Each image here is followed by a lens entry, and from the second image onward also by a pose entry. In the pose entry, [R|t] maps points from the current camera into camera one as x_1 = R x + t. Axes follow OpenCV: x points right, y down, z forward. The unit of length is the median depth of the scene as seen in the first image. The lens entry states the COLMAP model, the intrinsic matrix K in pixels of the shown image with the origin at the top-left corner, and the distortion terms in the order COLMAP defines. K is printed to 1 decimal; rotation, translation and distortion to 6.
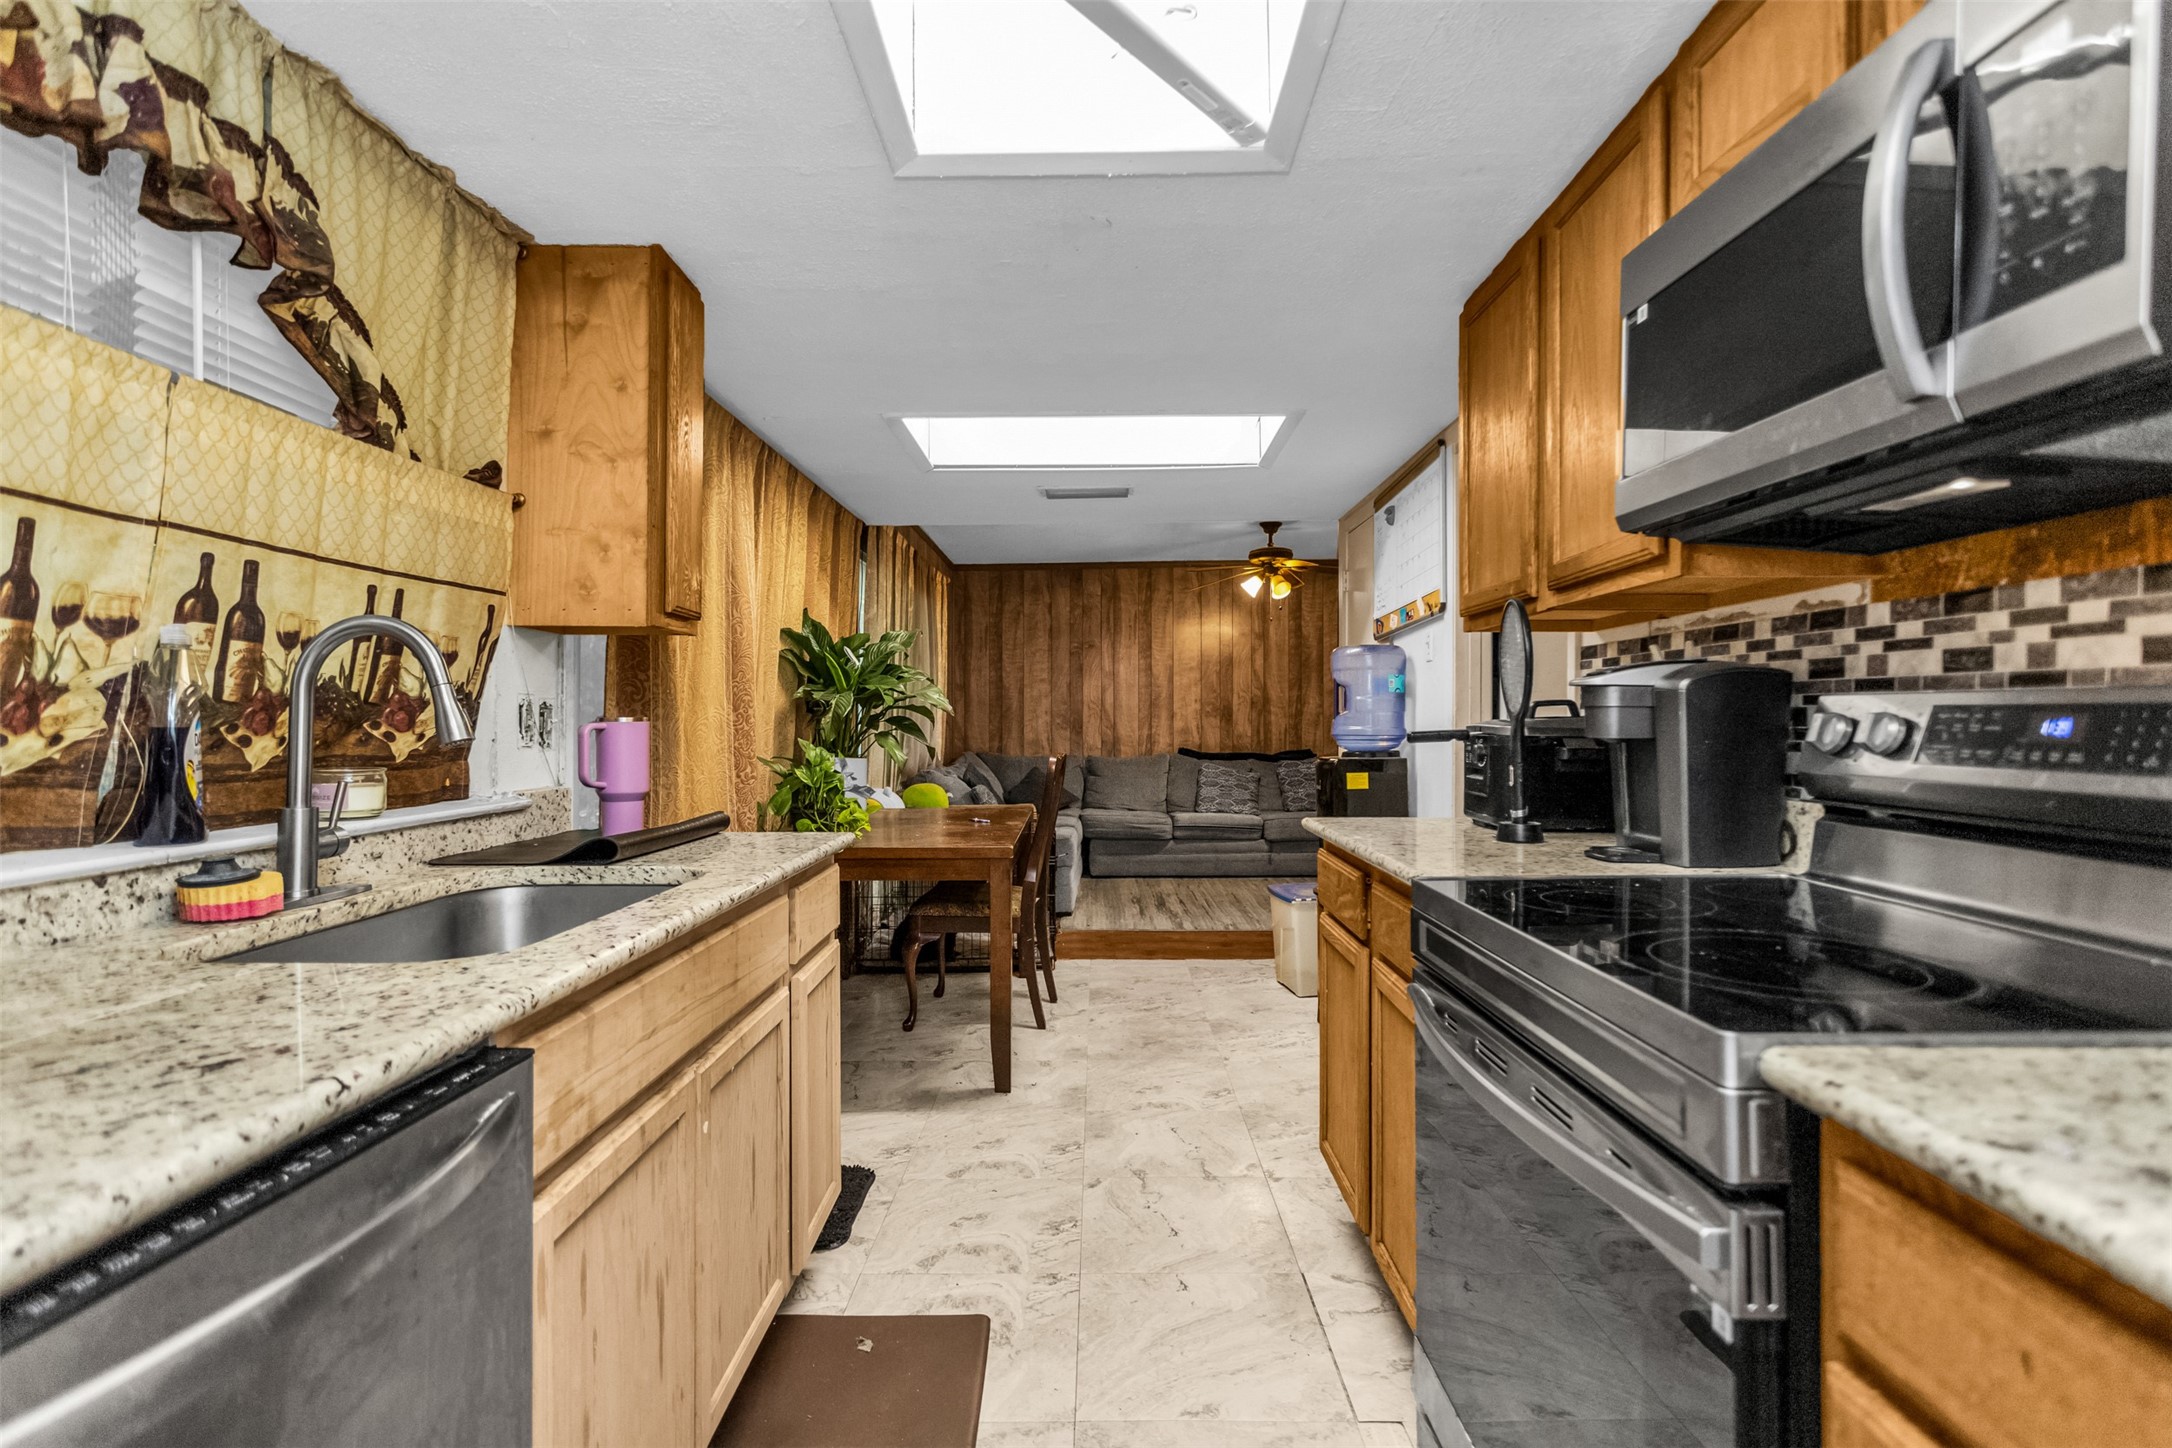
lens RADIAL K [[1044.0, 0, 1083.2], [0, 1044.0, 716.9], [0, 0, 1]] dist [-0.000679, 0.001675]
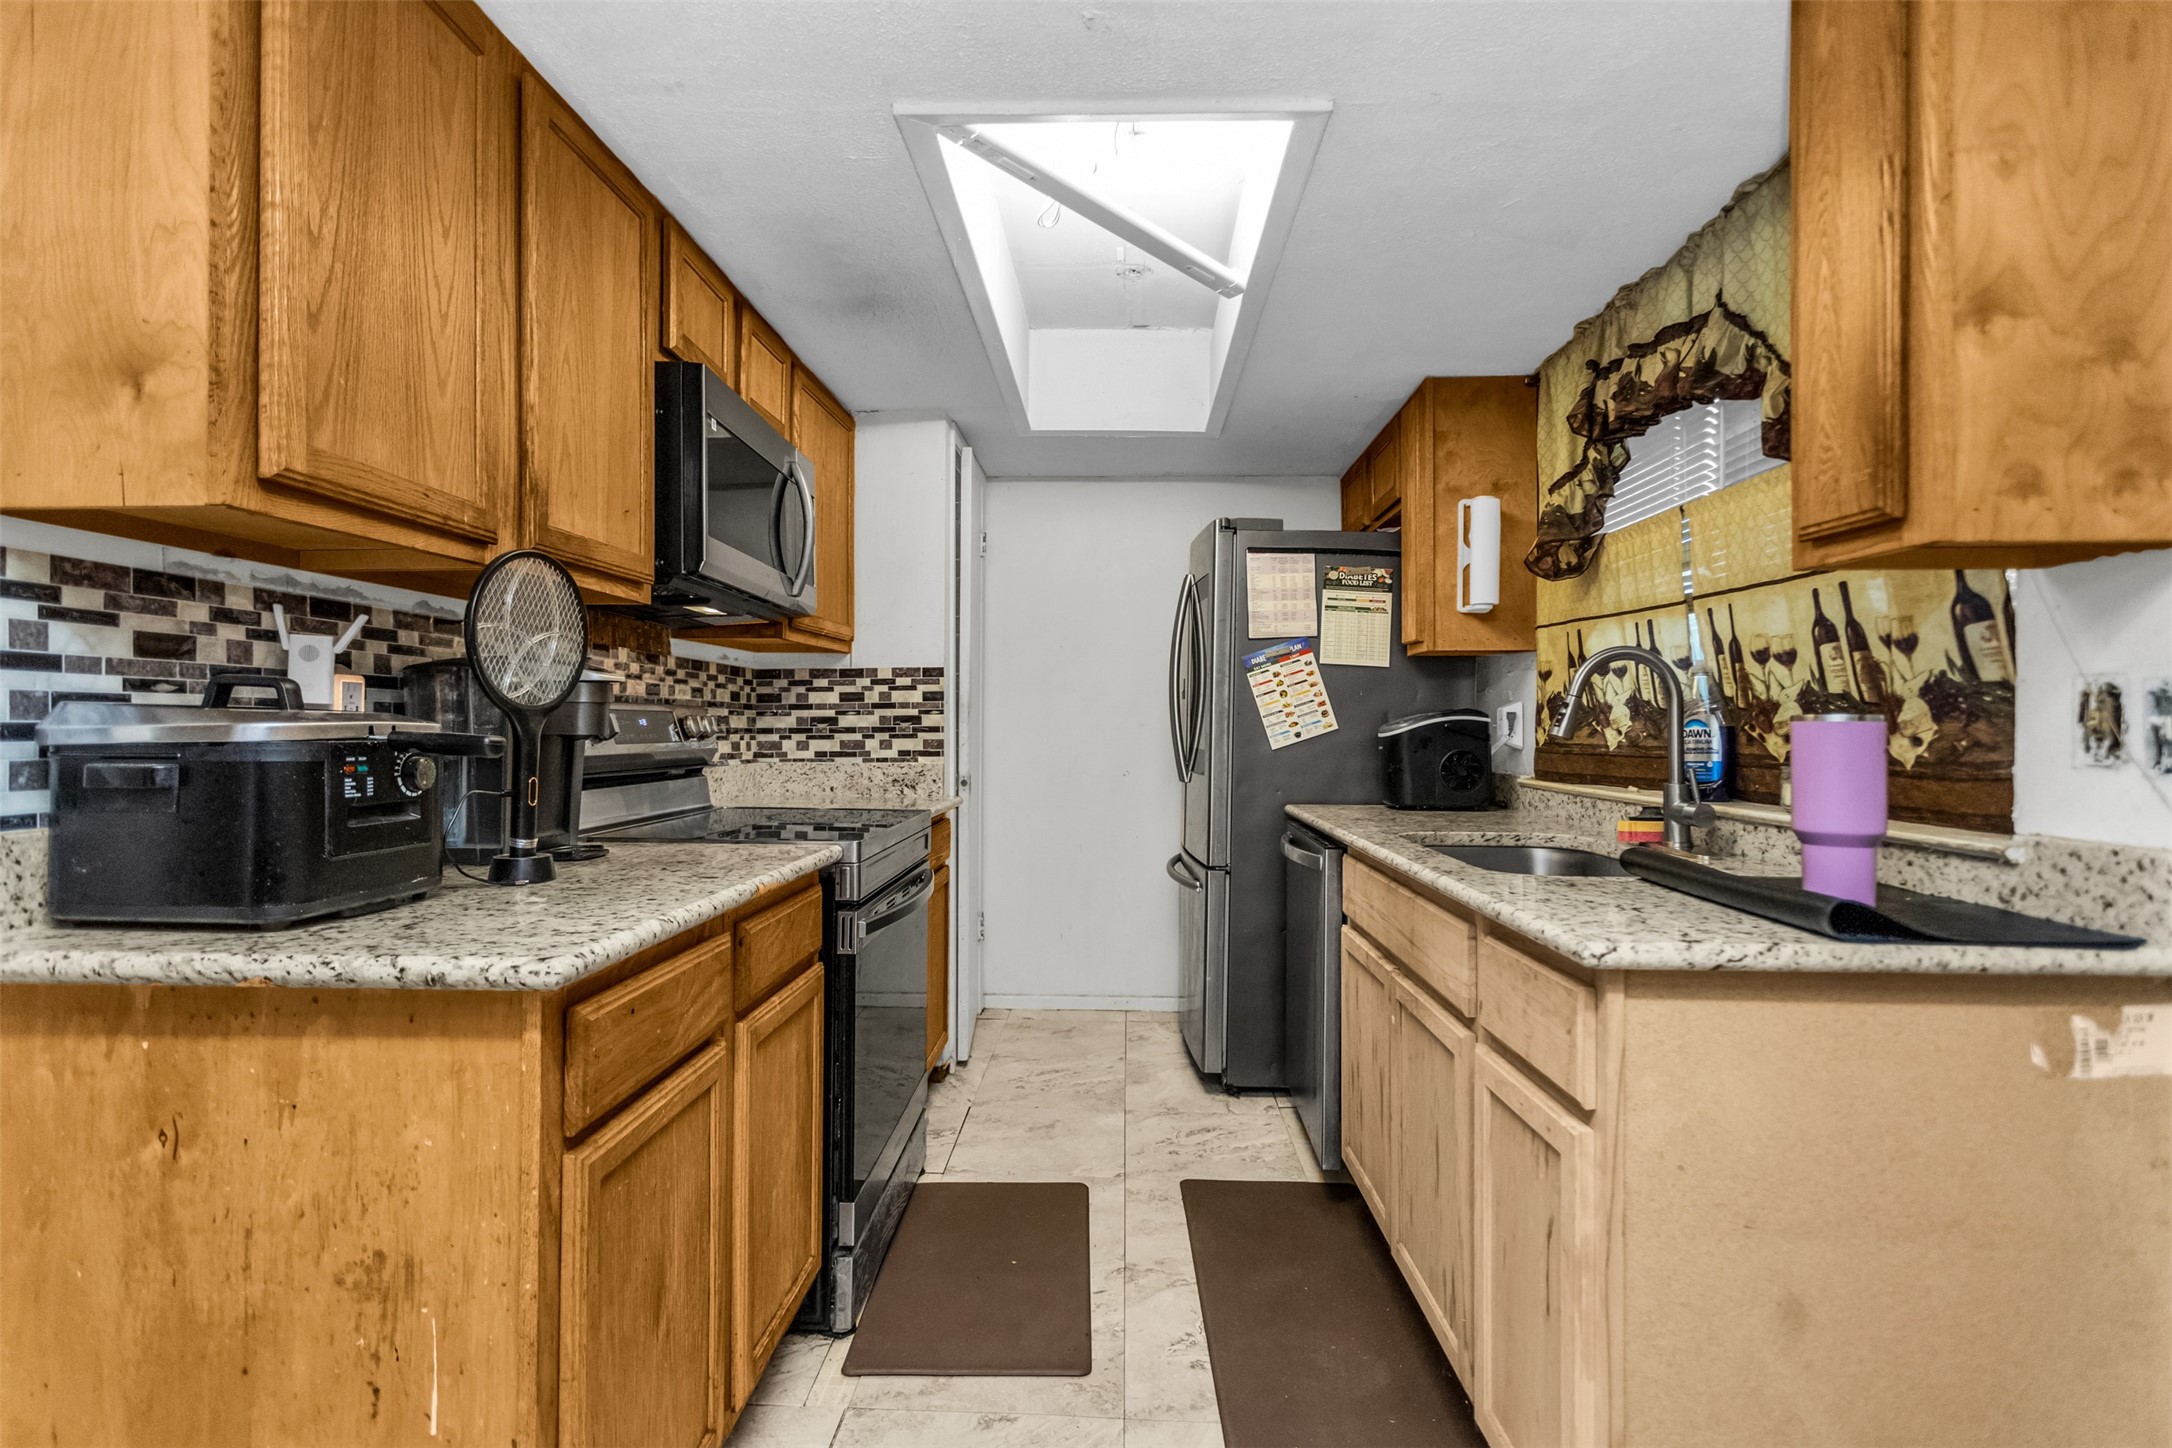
lens RADIAL K [[1044.0, 0, 1083.2], [0, 1044.0, 716.9], [0, 0, 1]] dist [-0.000679, 0.001675]
pose [[-0.999697, -0.003250, 0.024379, 0.001935], [-0.003511, 0.999937, -0.010633, 0.002458], [-0.024343, -0.010716, -0.999646, 0.404470]]
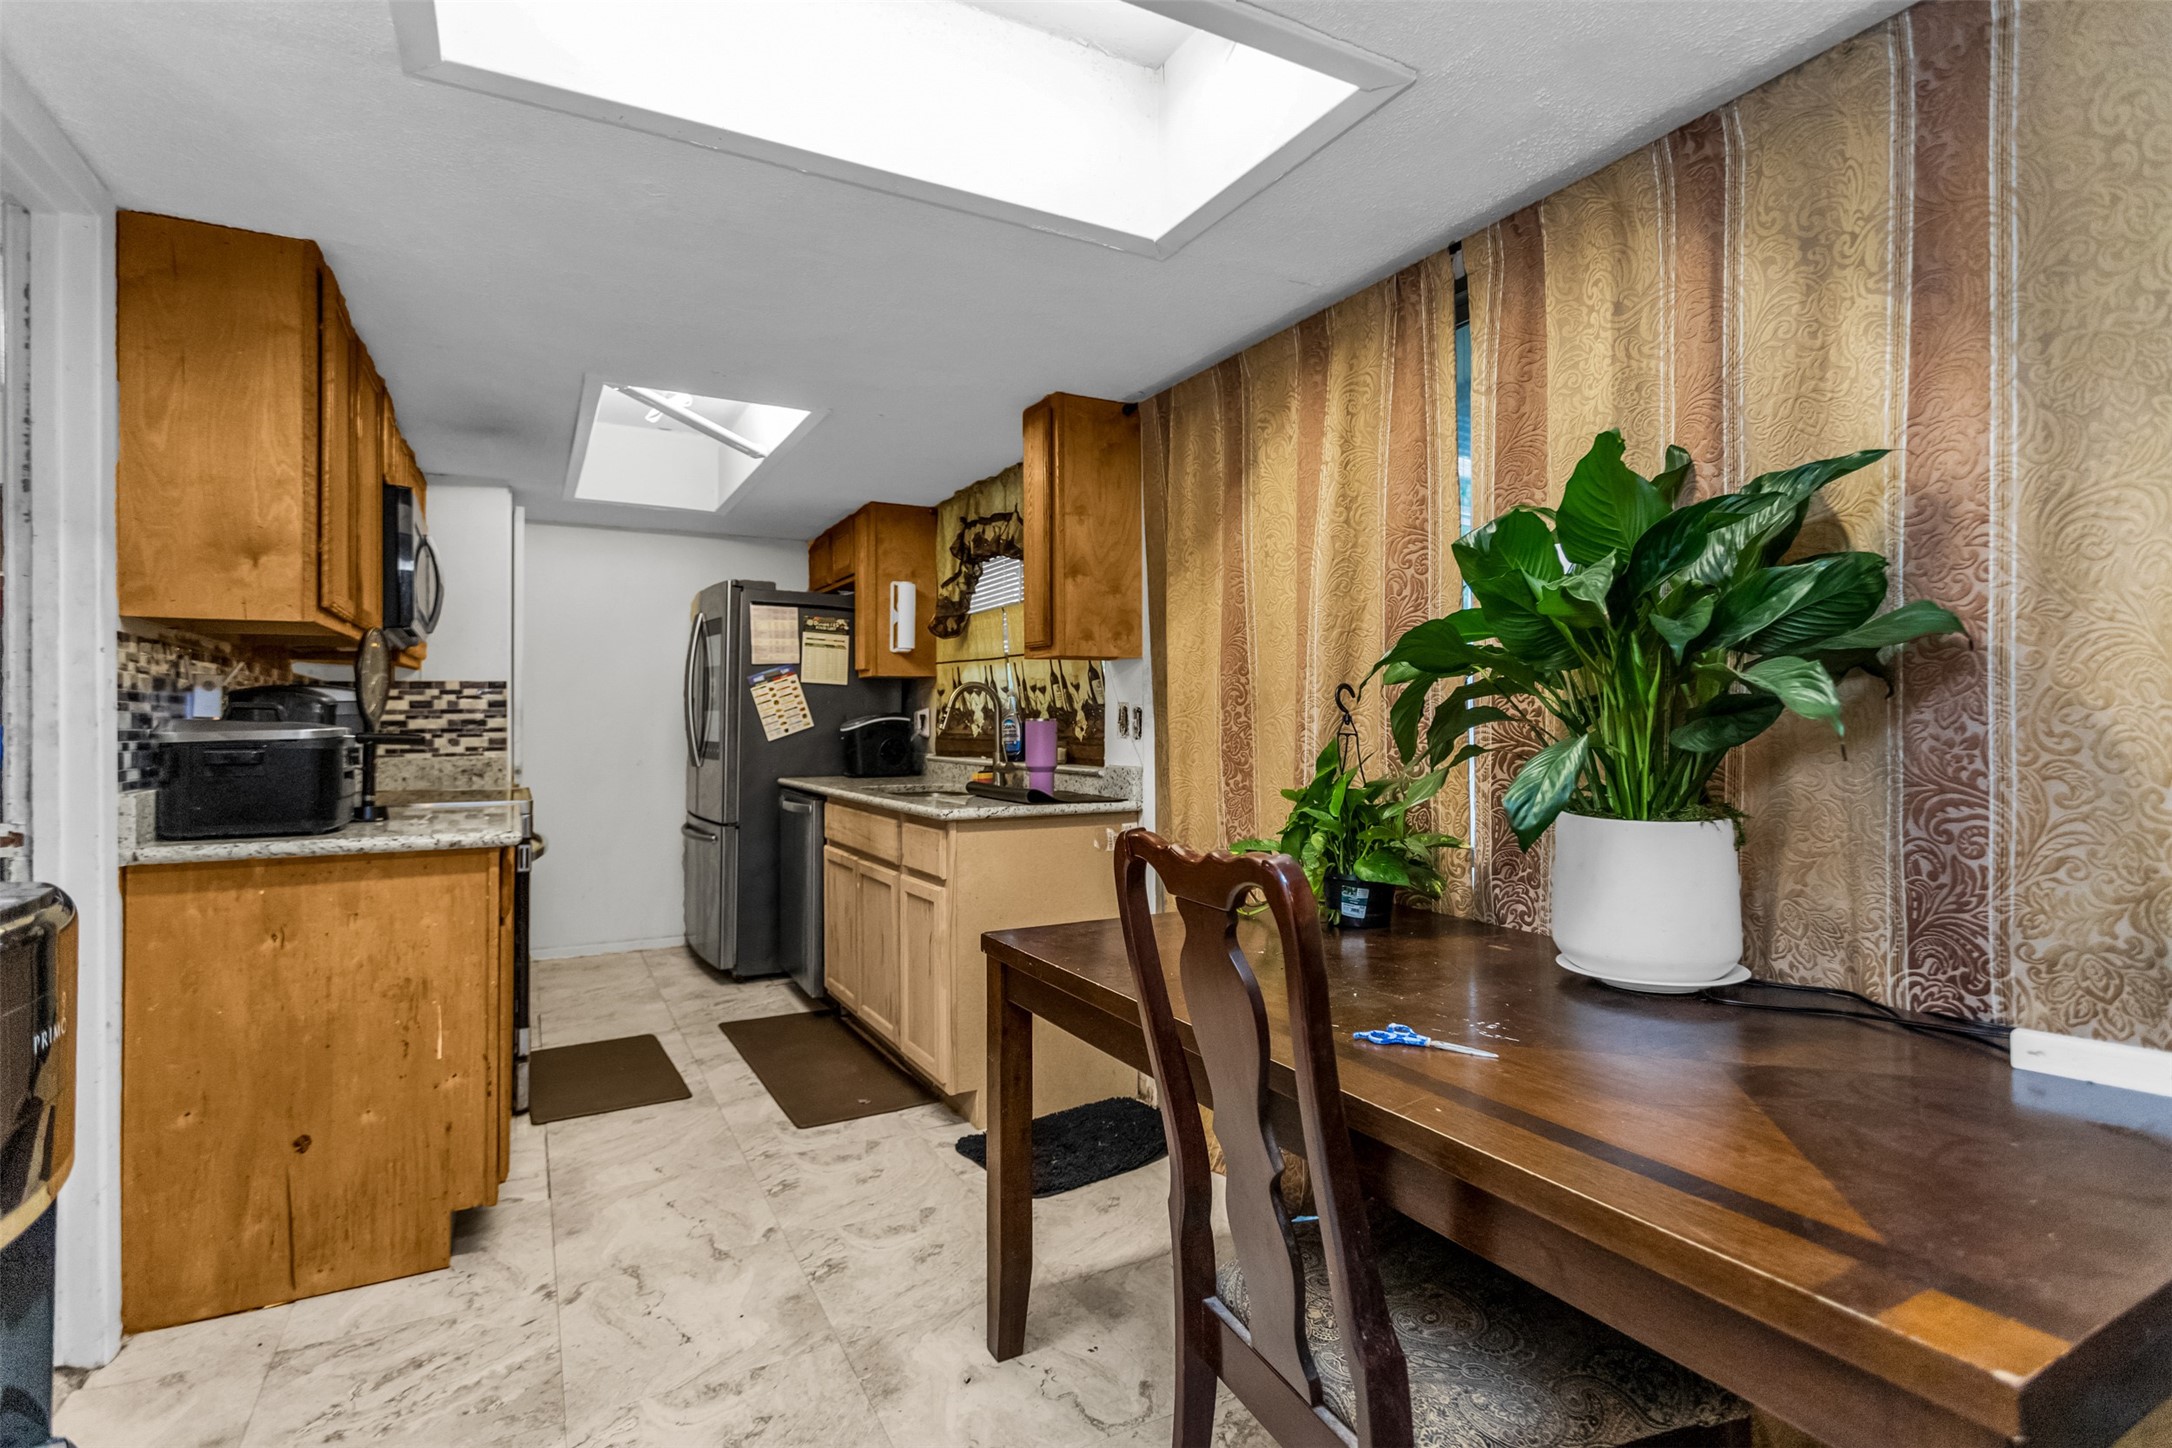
lens RADIAL K [[1060.9, 0, 1084.6], [0, 1060.9, 708.7], [0, 0, 1]] dist [0.001010, 0.000517]
pose [[-0.875941, -0.001070, -0.482417, 0.065837], [0.006439, 0.999883, -0.013908, 0.001972], [0.482375, -0.015288, -0.875831, 0.592705]]
